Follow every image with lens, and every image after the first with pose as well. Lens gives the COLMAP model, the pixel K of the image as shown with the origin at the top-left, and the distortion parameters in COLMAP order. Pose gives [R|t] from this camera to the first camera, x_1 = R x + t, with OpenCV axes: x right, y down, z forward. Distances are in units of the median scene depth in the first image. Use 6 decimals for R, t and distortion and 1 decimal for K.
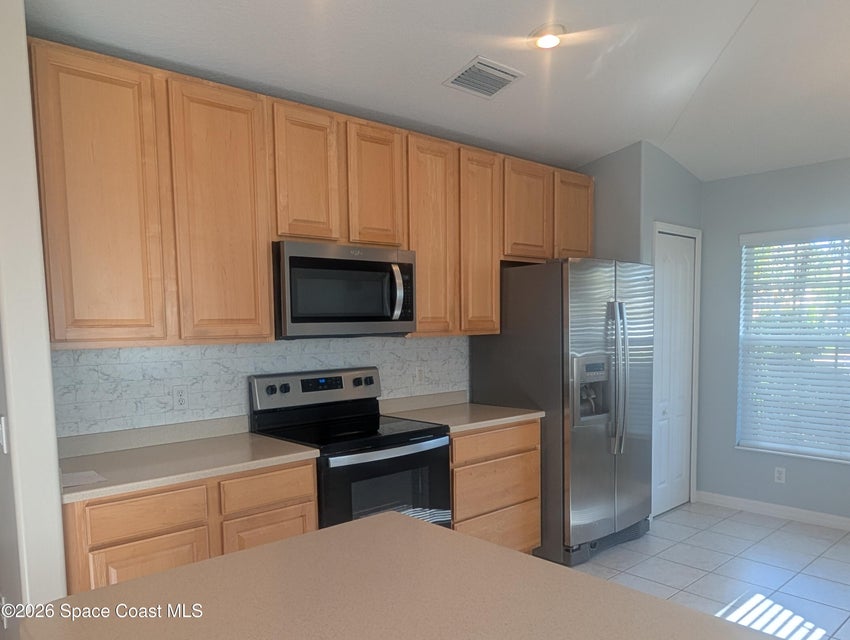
lens RADIAL K [[638.5, 0, 425.0], [0, 638.5, 320.0], [0, 0, 1]] dist [0.049586, -0.000239]
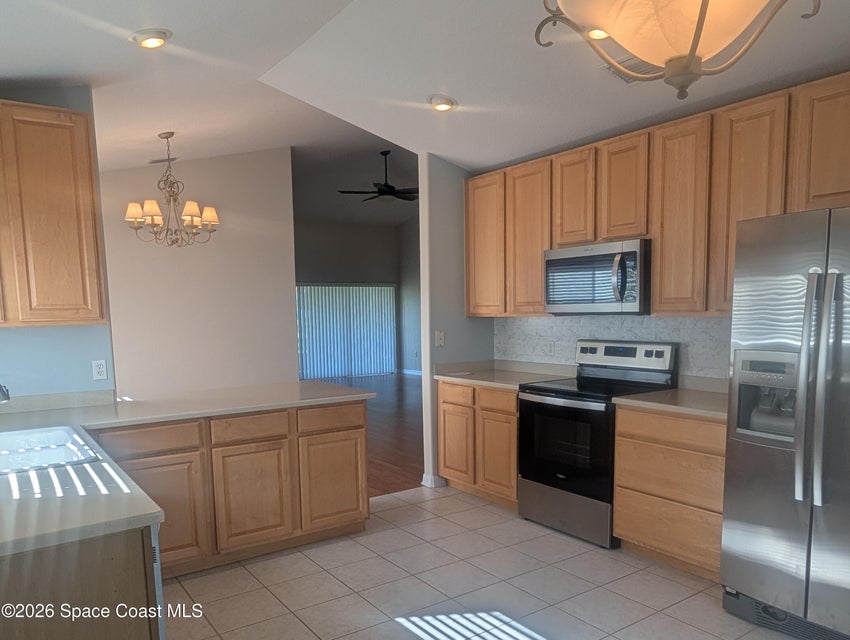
lens RADIAL K [[638.5, 0, 425.0], [0, 638.5, 320.0], [0, 0, 1]] dist [0.049586, -0.000239]
pose [[-0.128261, 0.044802, -0.990728, 1.175119], [0.040109, 0.998396, 0.039956, -0.029190], [0.990929, -0.034612, -0.129852, 0.802373]]
